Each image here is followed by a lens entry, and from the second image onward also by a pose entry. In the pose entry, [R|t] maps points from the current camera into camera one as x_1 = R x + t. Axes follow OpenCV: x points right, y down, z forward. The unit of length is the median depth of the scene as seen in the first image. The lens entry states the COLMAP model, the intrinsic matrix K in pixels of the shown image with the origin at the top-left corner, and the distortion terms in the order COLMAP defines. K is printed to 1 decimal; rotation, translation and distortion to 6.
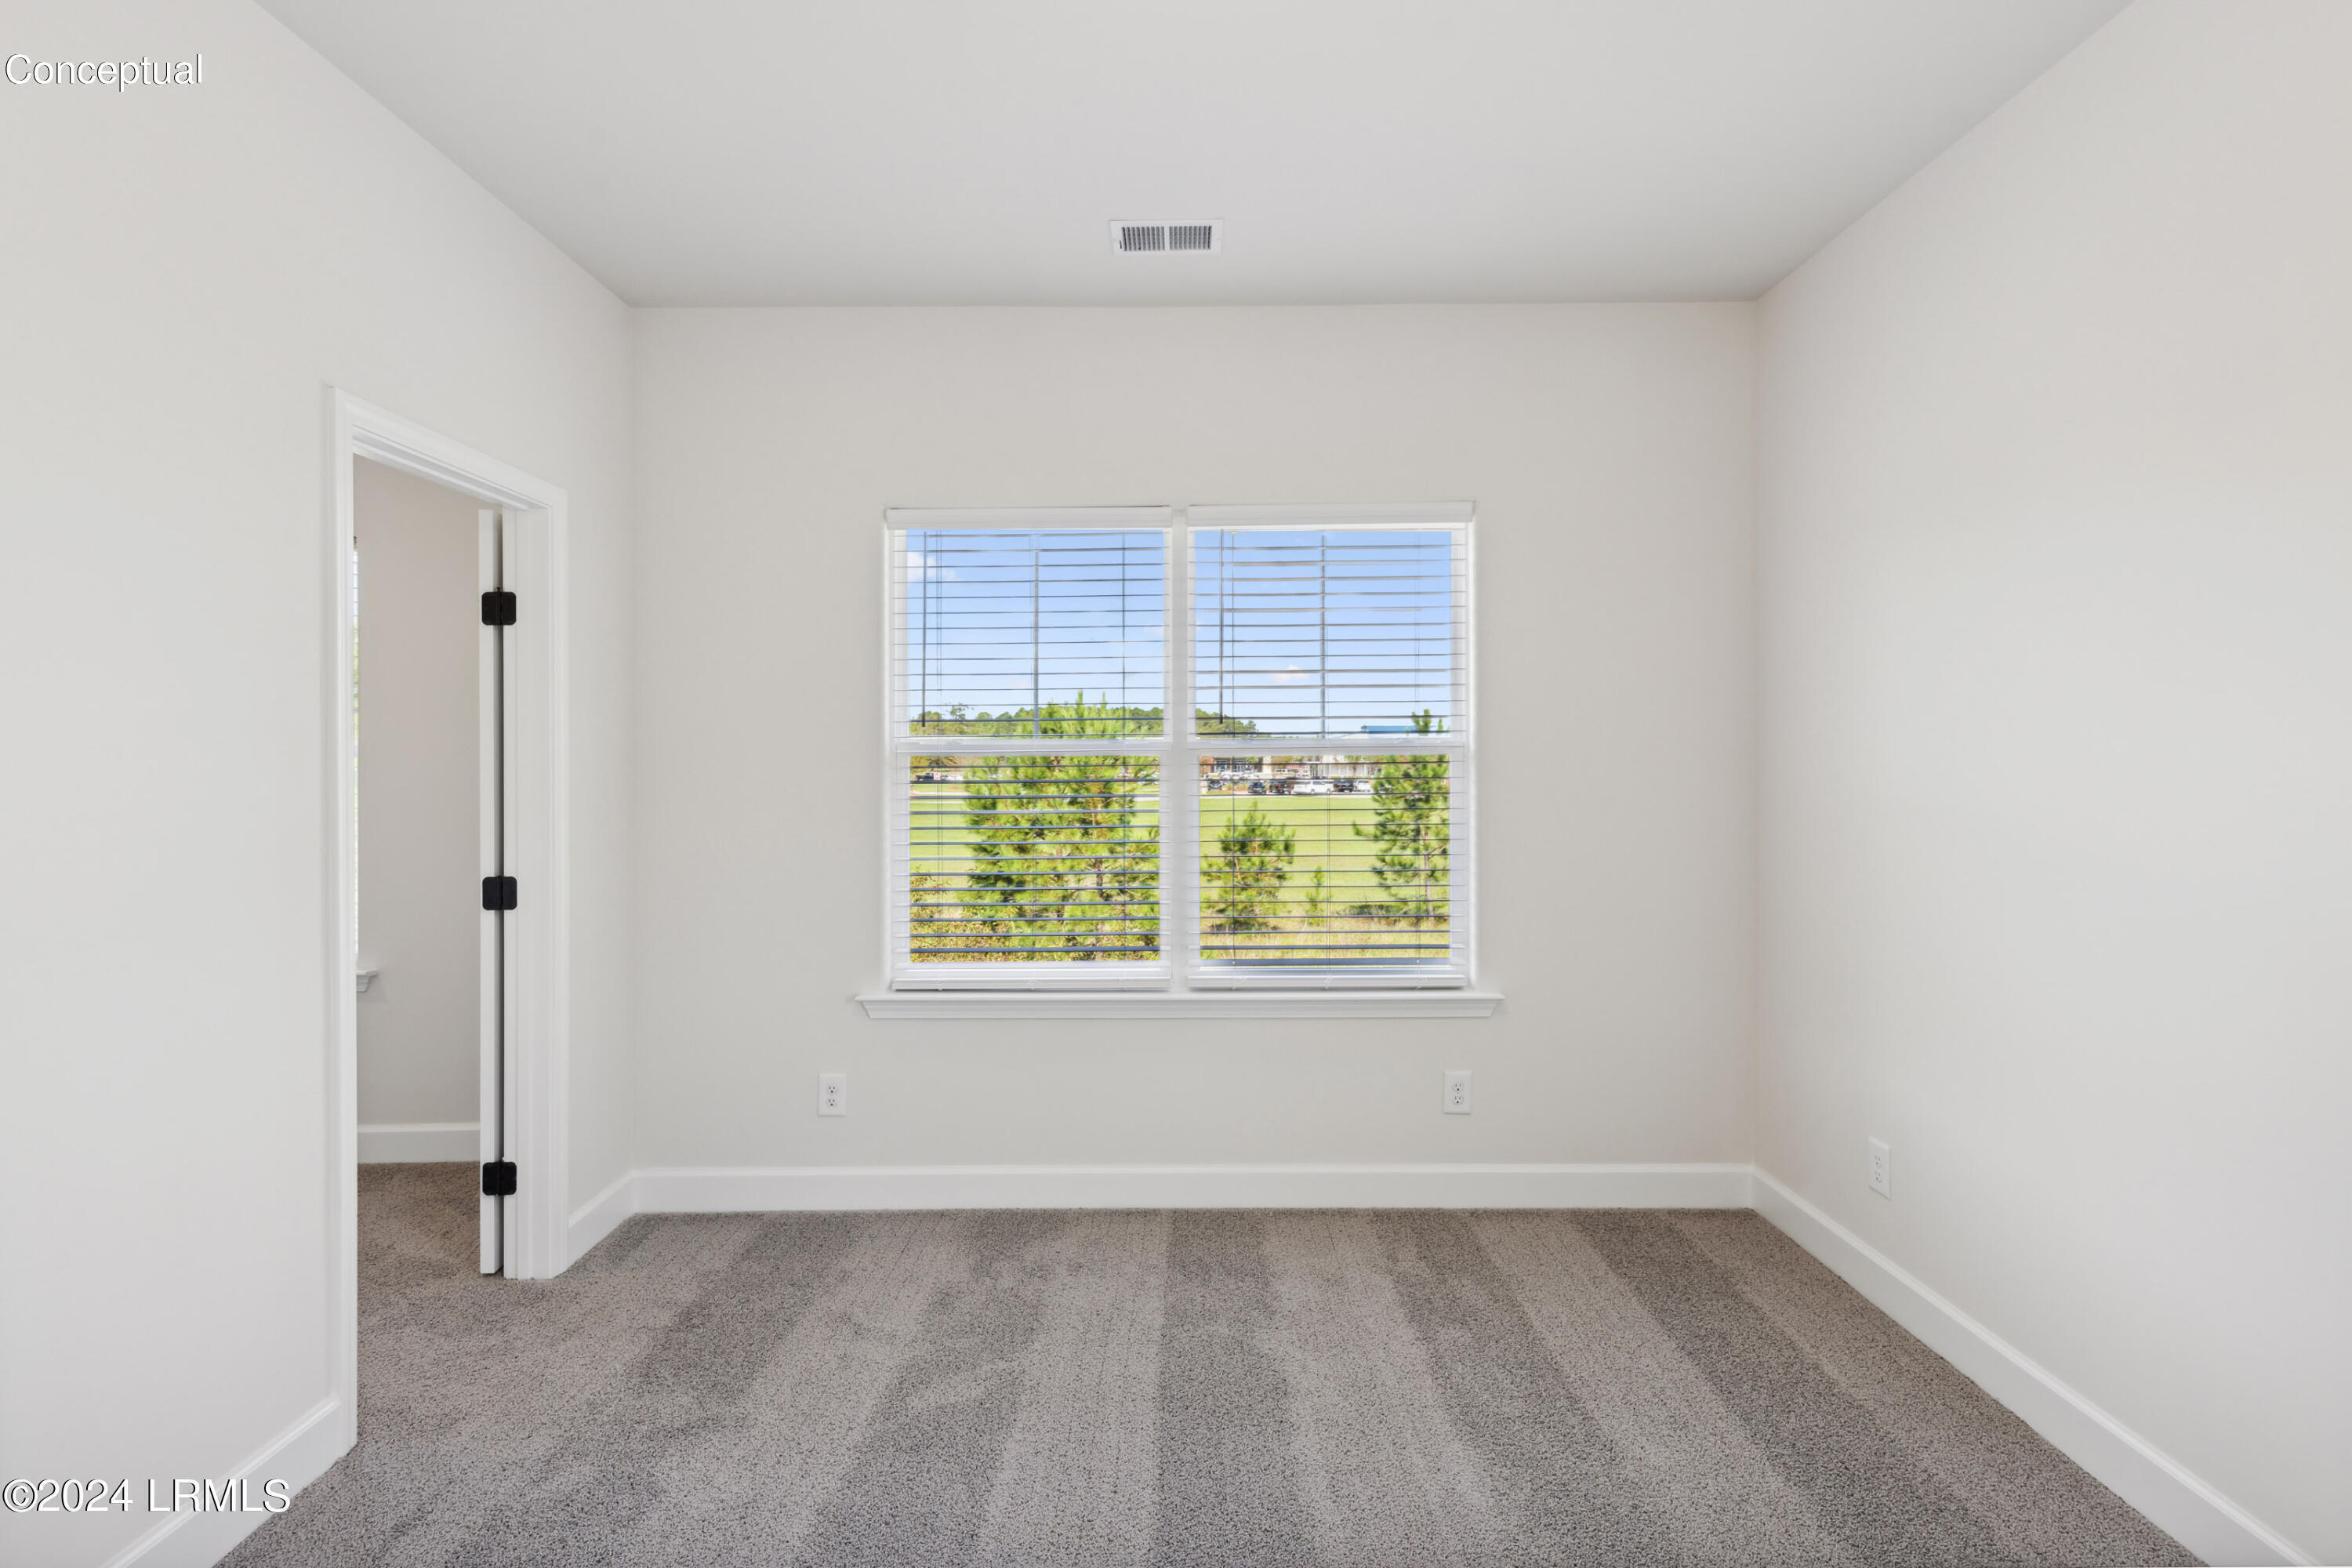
lens RADIAL K [[1123.1, 0, 1185.0], [0, 1123.1, 769.1], [0, 0, 1]] dist [0.005944, -0.000079]
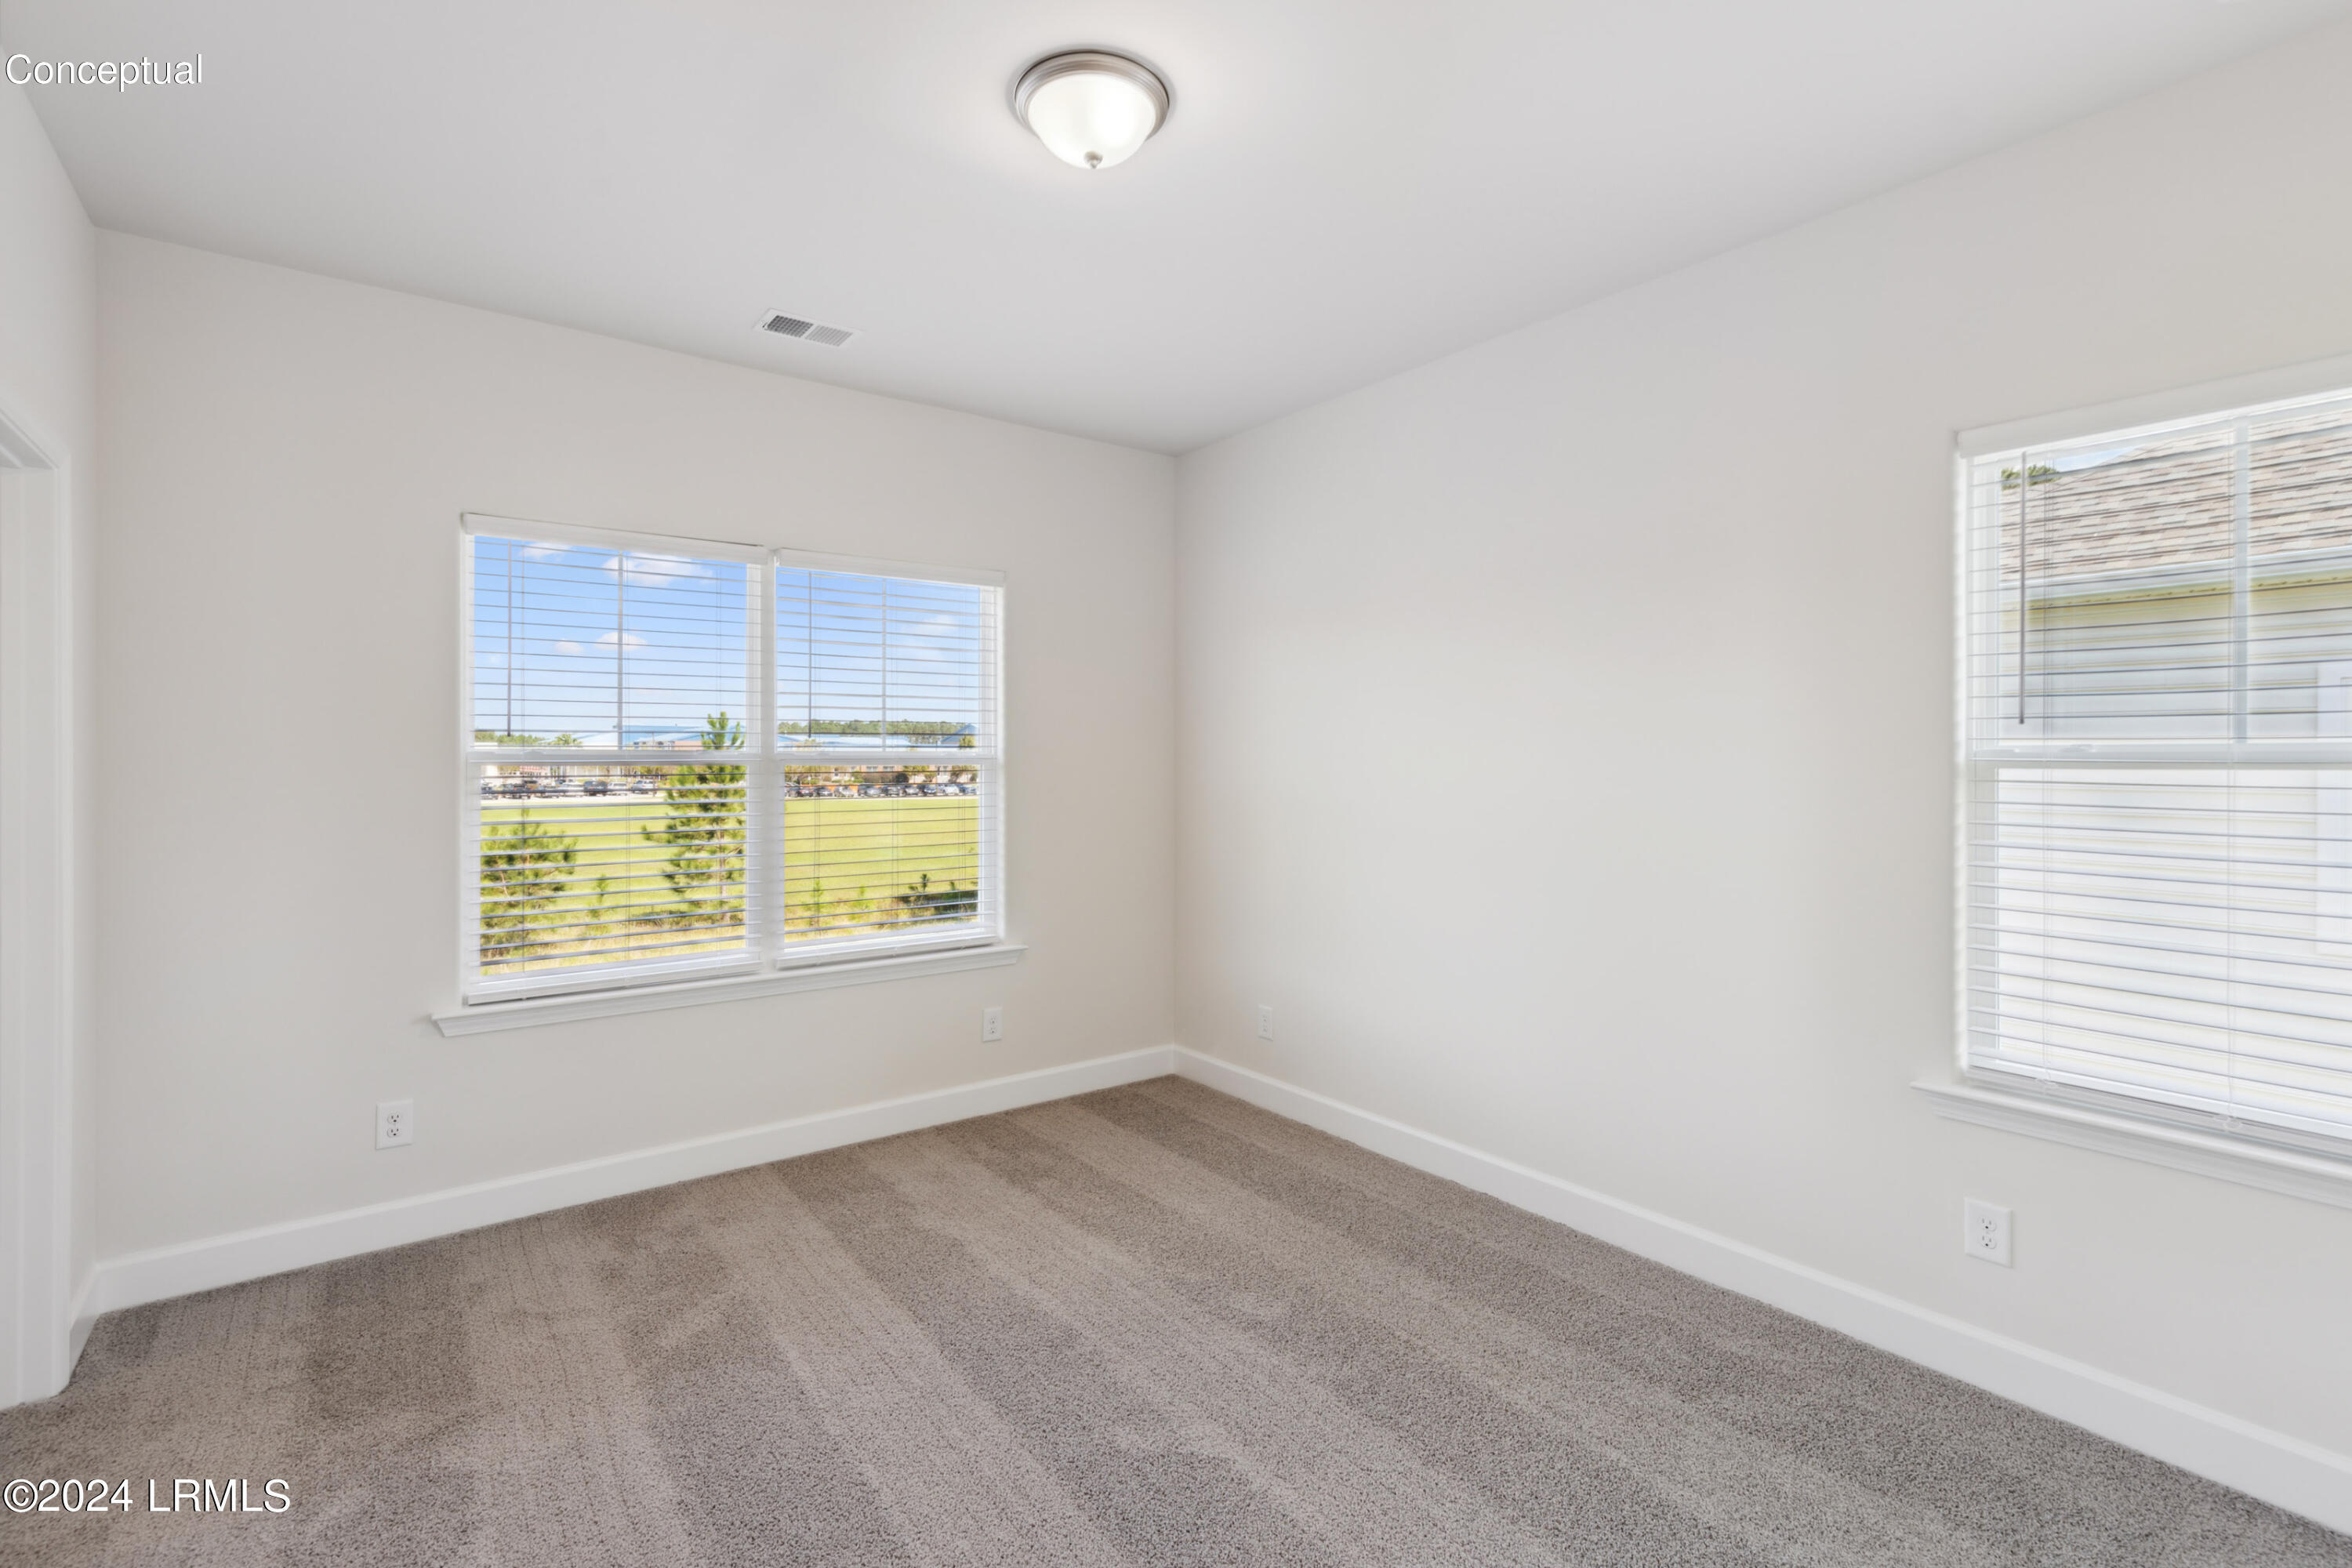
lens RADIAL K [[1063.4, 0, 1182.0], [0, 1063.4, 776.5], [0, 0, 1]] dist [0.002151, -0.000047]
pose [[0.796788, -0.005800, 0.604231, -0.338332], [0.002547, 0.999977, 0.006242, -0.007113], [-0.604254, -0.003434, 0.796785, -0.118750]]
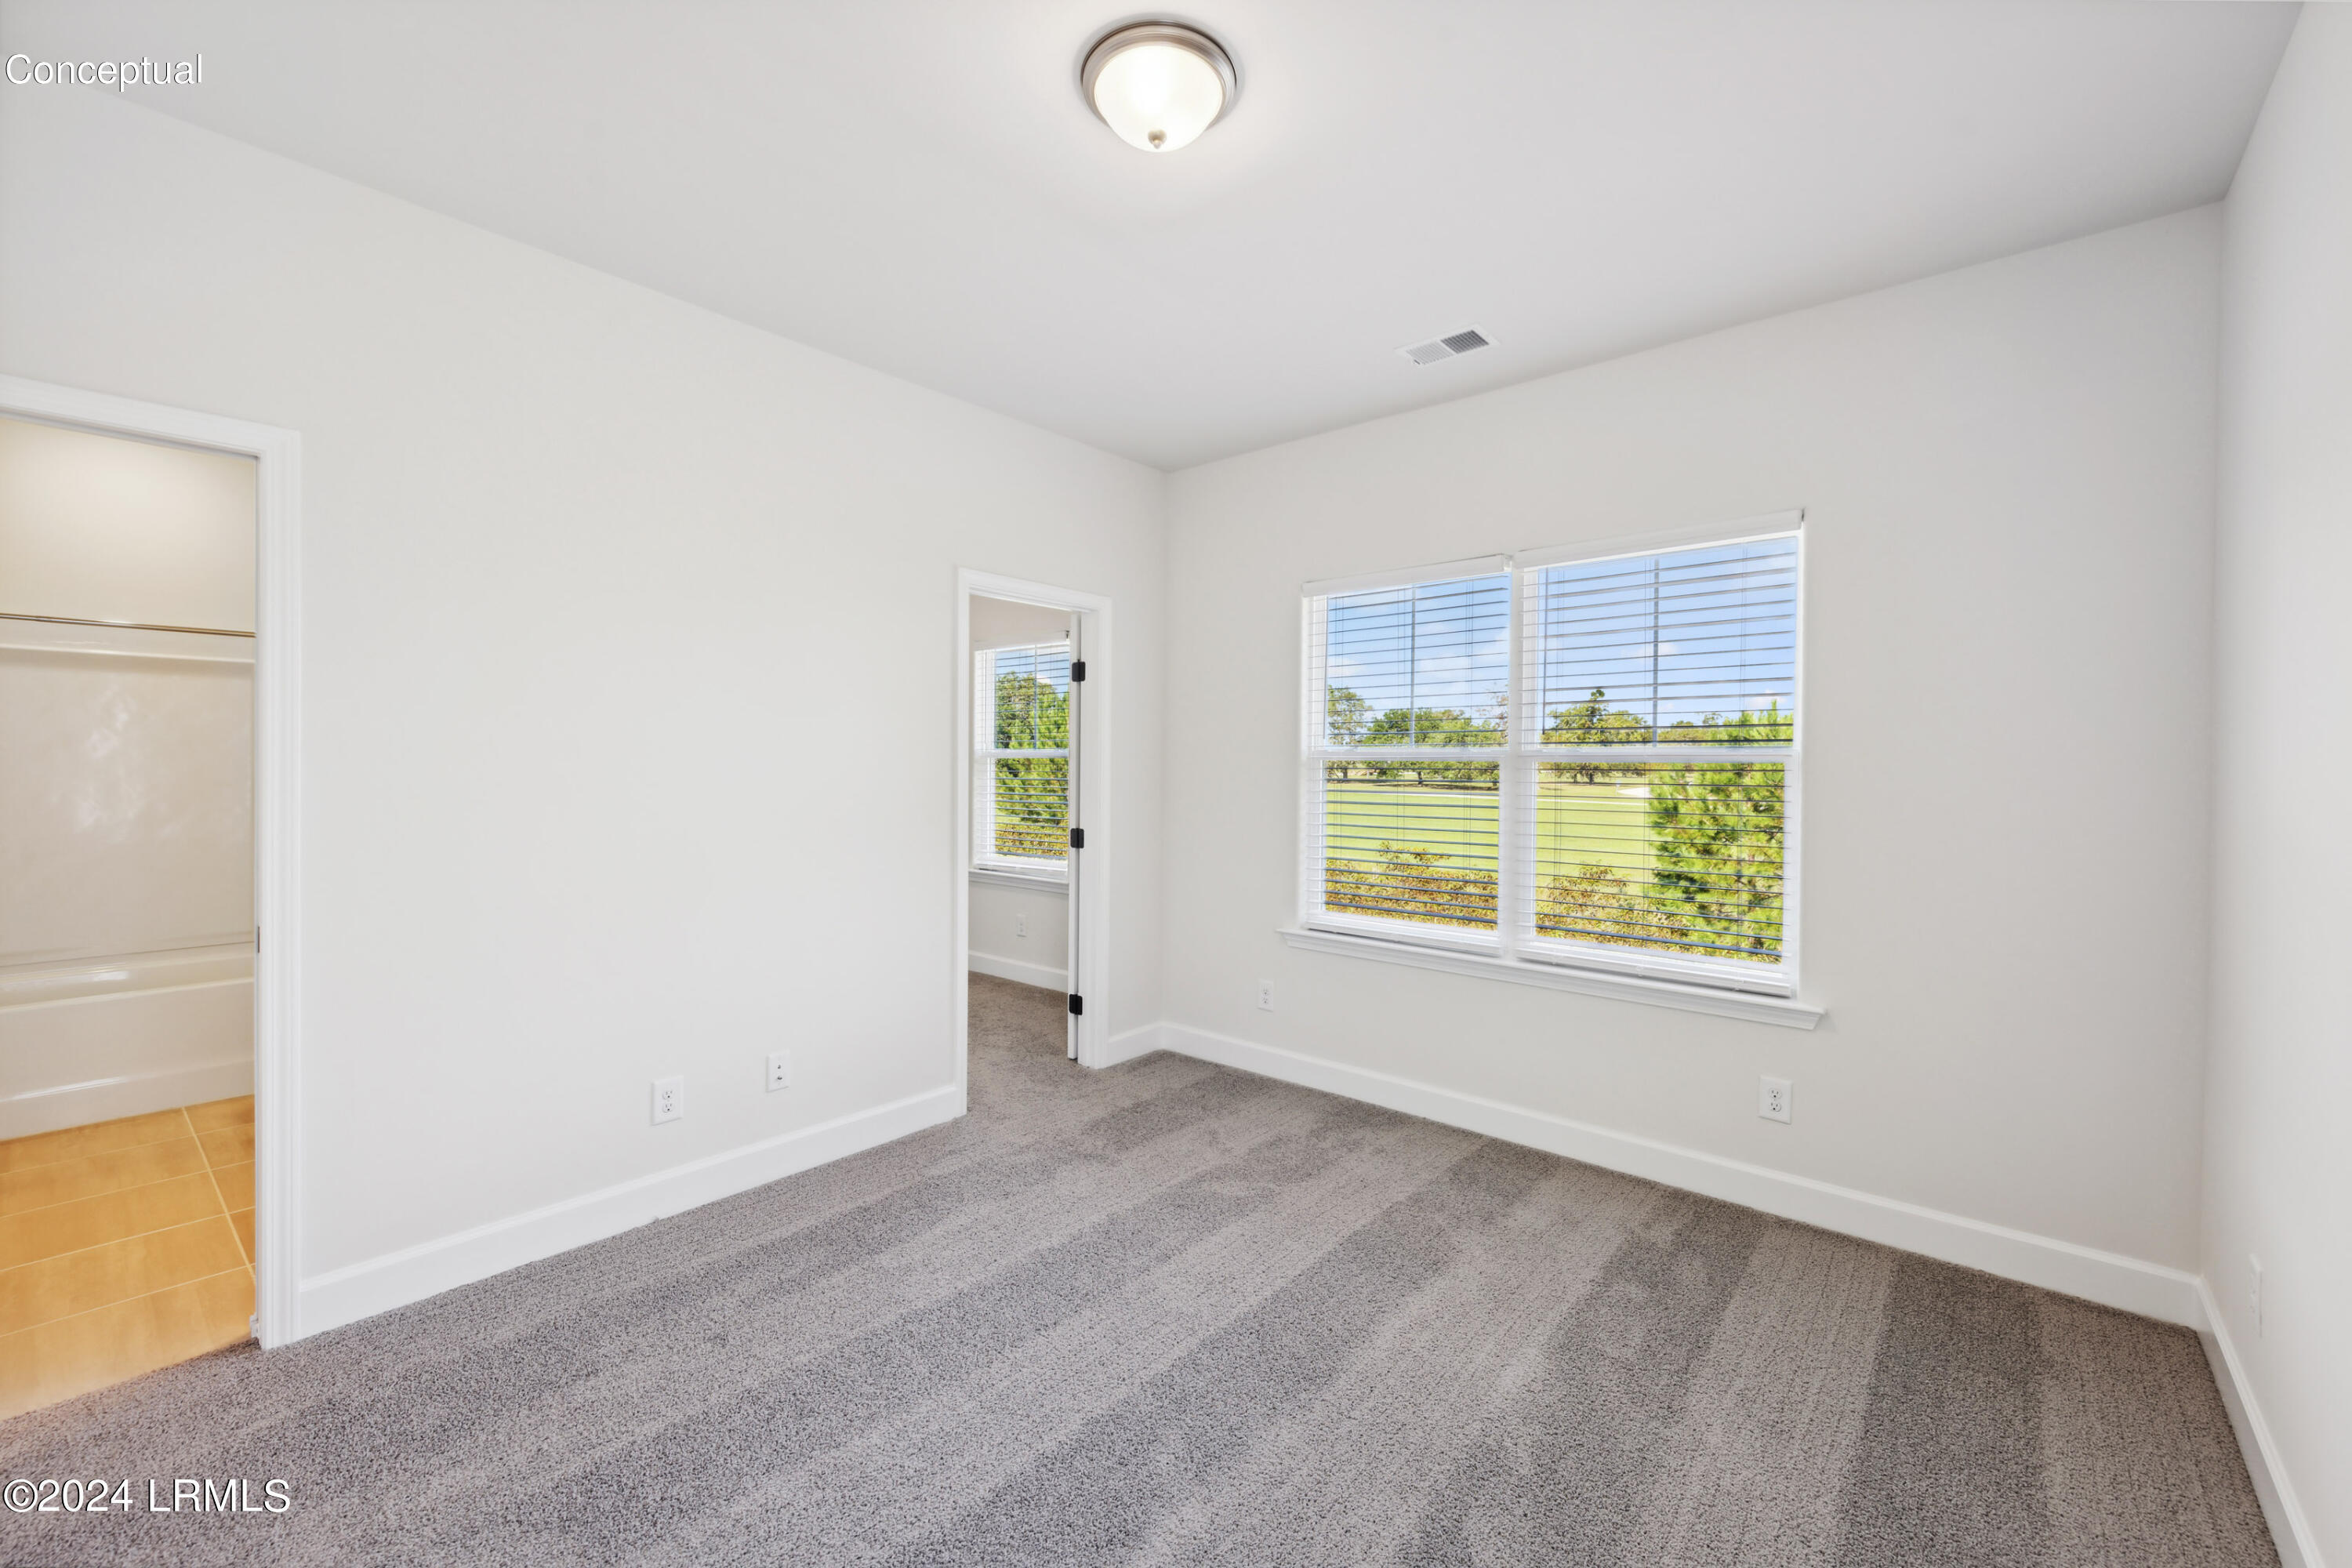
lens RADIAL K [[952.8, 0, 1173.2], [0, 952.8, 775.5], [0, 0, 1]] dist [0.002421, -0.000438]
pose [[0.755925, 0.019484, -0.654368, 0.403382], [-0.016555, 0.999806, 0.010645, -0.002238], [0.654448, 0.002786, 0.756102, 0.000398]]
